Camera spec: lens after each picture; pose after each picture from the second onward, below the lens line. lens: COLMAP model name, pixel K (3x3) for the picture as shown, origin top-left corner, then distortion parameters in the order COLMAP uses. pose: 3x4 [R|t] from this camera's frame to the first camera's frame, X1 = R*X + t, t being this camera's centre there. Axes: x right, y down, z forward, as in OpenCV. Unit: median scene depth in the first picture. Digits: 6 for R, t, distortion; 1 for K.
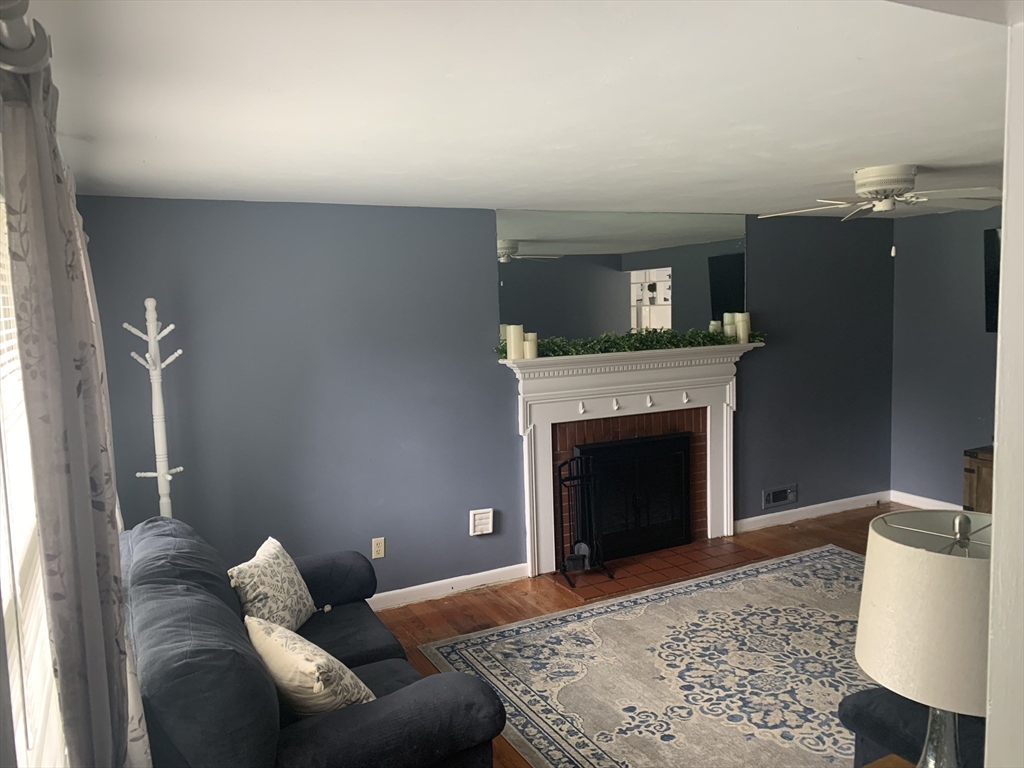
lens RADIAL K [[779.1, 0, 514.3], [0, 779.1, 378.2], [0, 0, 1]] dist [0.040574, -0.053412]
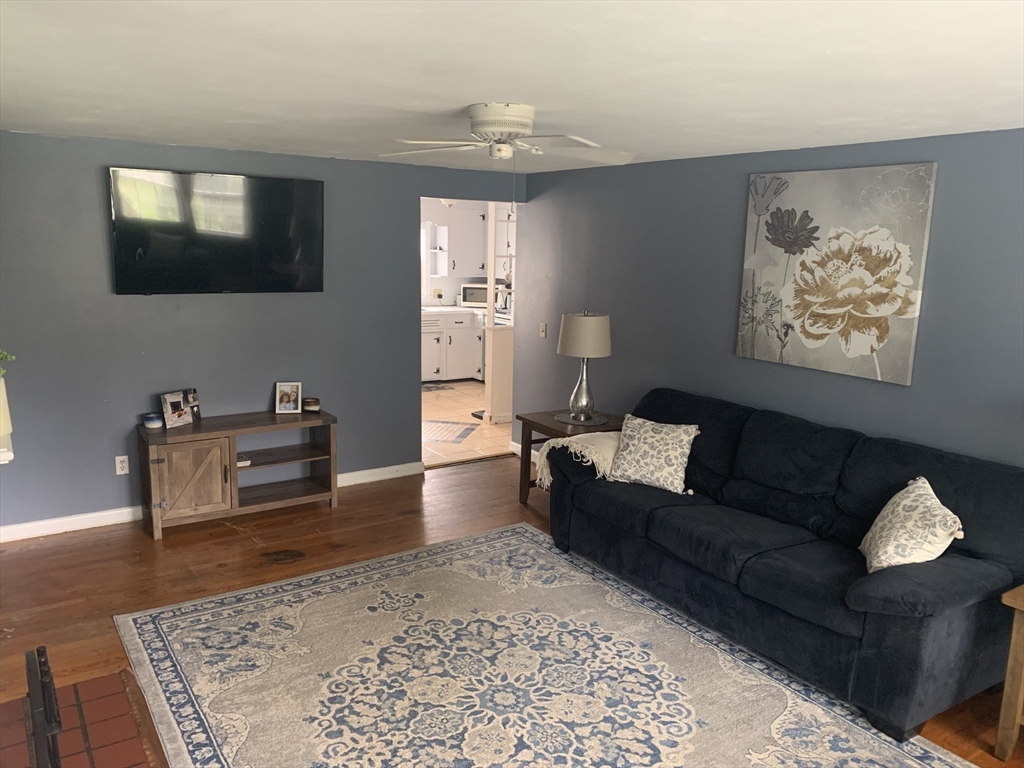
lens RADIAL K [[779.1, 0, 513.0], [0, 779.1, 388.2], [0, 0, 1]] dist [0.040574, -0.053412]
pose [[-0.105050, -0.158180, 0.981806, -0.299470], [0.080756, 0.982651, 0.166957, -0.075098], [-0.991183, 0.096826, -0.090453, 0.793801]]
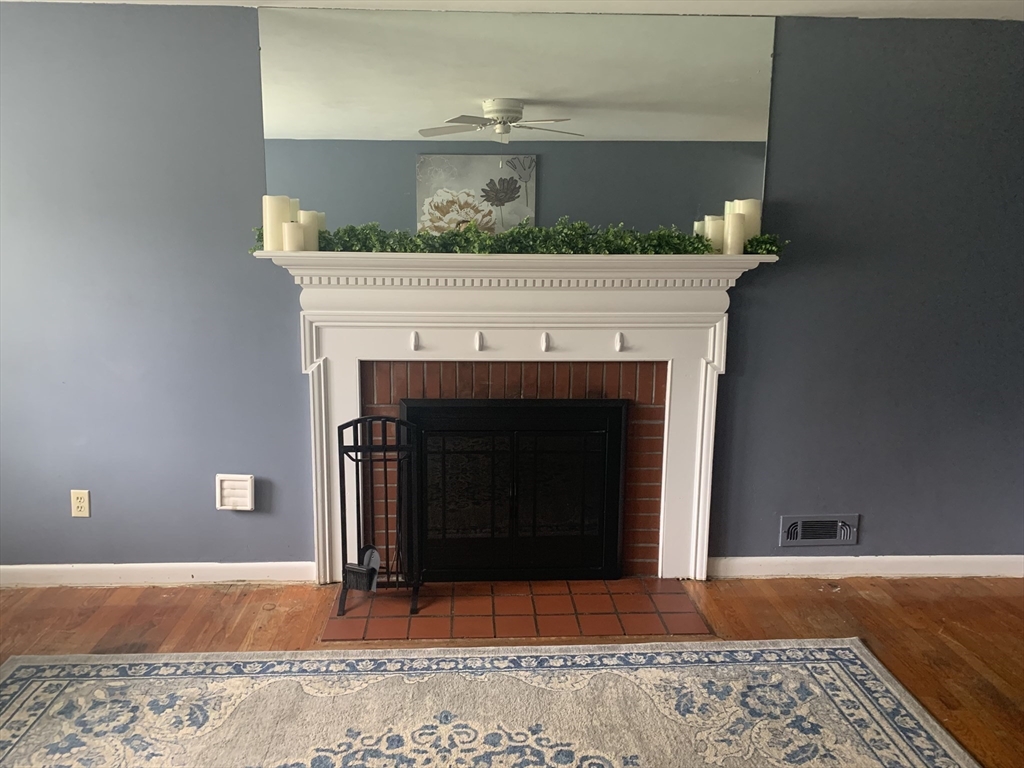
lens RADIAL K [[779.1, 0, 505.0], [0, 779.1, 391.9], [0, 0, 1]] dist [0.040574, -0.053412]
pose [[0.905610, 0.117928, -0.407386, 0.435168], [-0.075932, 0.990128, 0.117821, -0.001085], [0.417258, -0.075766, 0.905624, 0.478234]]
